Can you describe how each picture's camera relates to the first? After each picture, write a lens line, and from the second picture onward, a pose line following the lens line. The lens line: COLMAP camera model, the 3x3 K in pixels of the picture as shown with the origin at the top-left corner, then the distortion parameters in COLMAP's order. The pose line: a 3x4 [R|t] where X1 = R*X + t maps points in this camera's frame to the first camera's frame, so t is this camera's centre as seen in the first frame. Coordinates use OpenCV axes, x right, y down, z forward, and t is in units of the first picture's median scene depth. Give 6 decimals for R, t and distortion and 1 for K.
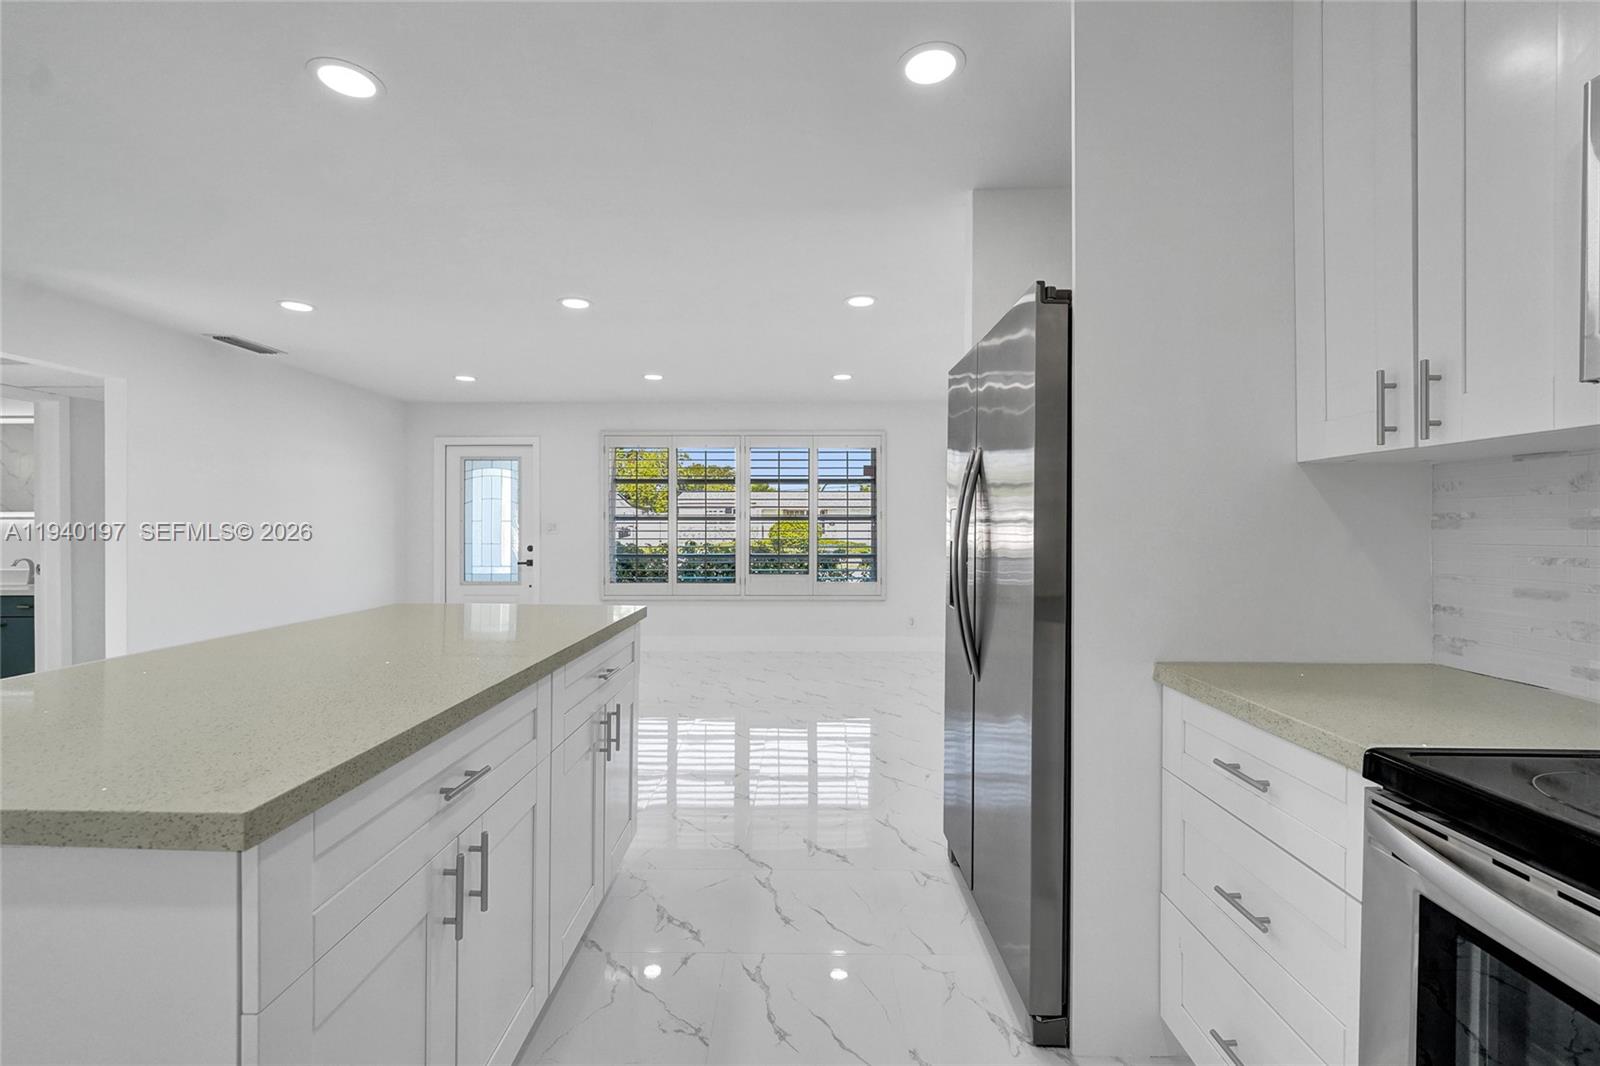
lens RADIAL K [[675.1, 0, 802.3], [0, 675.1, 521.5], [0, 0, 1]] dist [-0.000611, 0.000151]
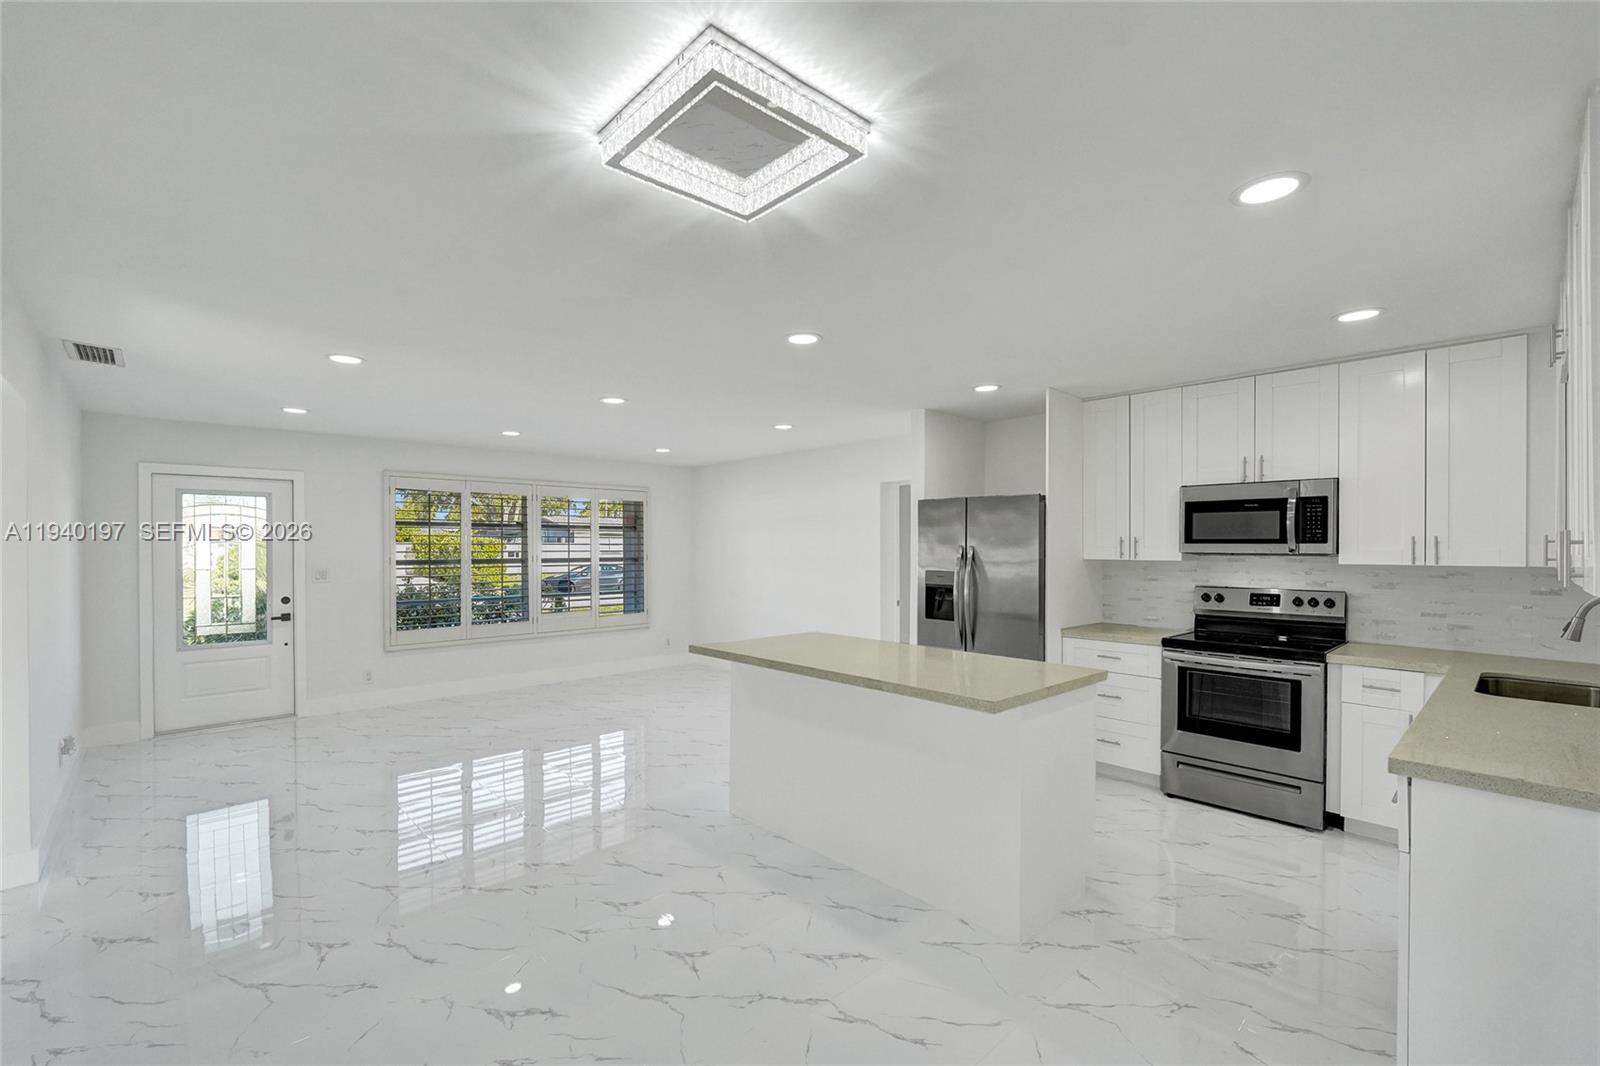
lens RADIAL K [[695.5, 0, 794.8], [0, 695.5, 548.0], [0, 0, 1]] dist [-0.000492, 0.000229]
pose [[0.728611, -0.003331, 0.684920, -0.542035], [-0.003819, 0.999953, 0.008926, -0.037298], [-0.684917, -0.009120, 0.728564, -0.087264]]
